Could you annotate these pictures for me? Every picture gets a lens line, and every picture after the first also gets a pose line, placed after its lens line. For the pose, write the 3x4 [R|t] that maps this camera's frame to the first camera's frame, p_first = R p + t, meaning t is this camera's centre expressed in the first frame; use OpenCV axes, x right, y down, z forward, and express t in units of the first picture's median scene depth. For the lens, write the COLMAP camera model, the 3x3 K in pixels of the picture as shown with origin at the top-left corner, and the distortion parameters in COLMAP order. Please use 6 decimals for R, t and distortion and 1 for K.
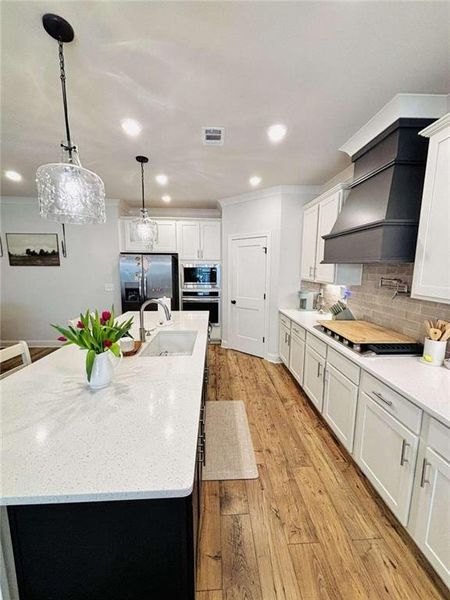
lens RADIAL K [[240.4, 0, 225.2], [0, 240.4, 301.7], [0, 0, 1]] dist [0.001351, 0.000041]
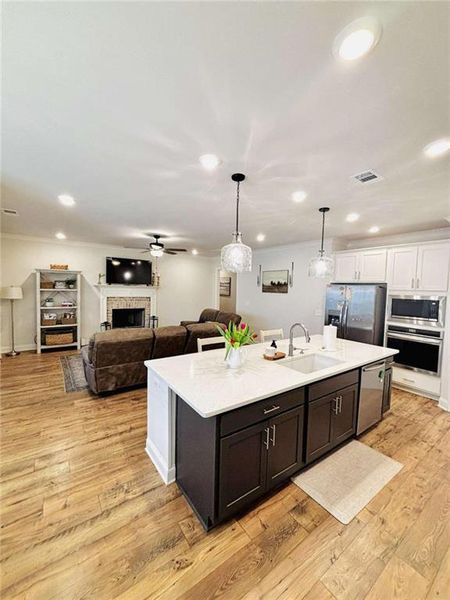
lens RADIAL K [[240.4, 0, 224.1], [0, 240.4, 302.5], [0, 0, 1]] dist [0.001351, 0.000041]
pose [[0.535750, 0.060046, -0.842239, 0.258039], [-0.148510, 0.988620, -0.023985, -0.013276], [0.831214, 0.137931, 0.538571, -0.006315]]
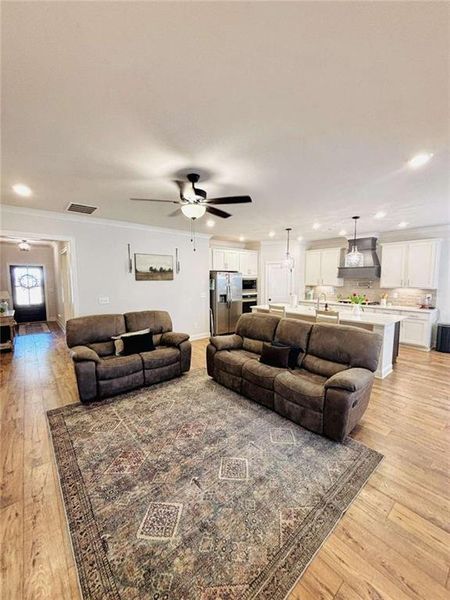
lens RADIAL K [[240.4, 0, 226.5], [0, 240.4, 301.0], [0, 0, 1]] dist [0.001351, 0.000041]
pose [[0.803911, -0.064110, 0.591285, -1.248748], [0.092933, 0.995502, -0.018415, 0.013288], [-0.587444, 0.069753, 0.806253, -0.205509]]
